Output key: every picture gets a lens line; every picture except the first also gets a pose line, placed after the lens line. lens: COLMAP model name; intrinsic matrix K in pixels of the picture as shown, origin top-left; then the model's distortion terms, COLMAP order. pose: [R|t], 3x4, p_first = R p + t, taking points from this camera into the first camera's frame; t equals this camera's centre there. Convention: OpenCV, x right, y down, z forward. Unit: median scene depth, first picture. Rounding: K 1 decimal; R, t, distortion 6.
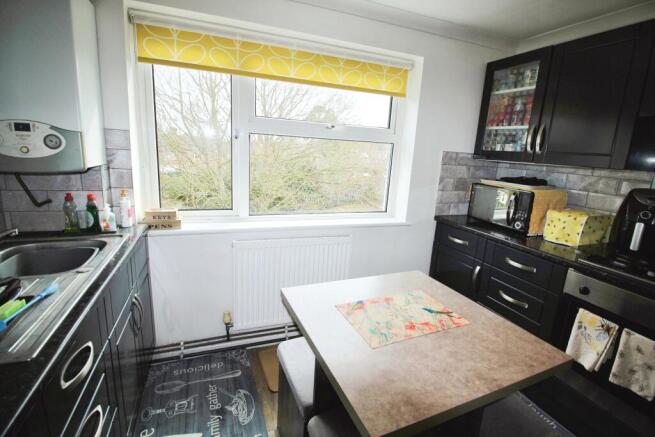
lens RADIAL K [[309.9, 0, 327.5], [0, 309.9, 218.5], [0, 0, 1]] dist [-0.031879, -0.000108]
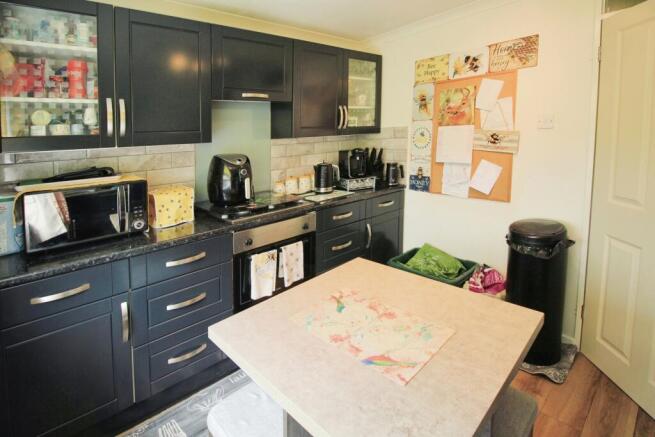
lens RADIAL K [[307.7, 0, 327.6], [0, 307.7, 160.9], [0, 0, 1]] dist [0.000949, -0.000107]
pose [[-0.352154, -0.113260, 0.929064, -0.352416], [0.229216, 0.951986, 0.202937, -0.239286], [-0.907440, 0.284421, -0.309285, 0.981806]]
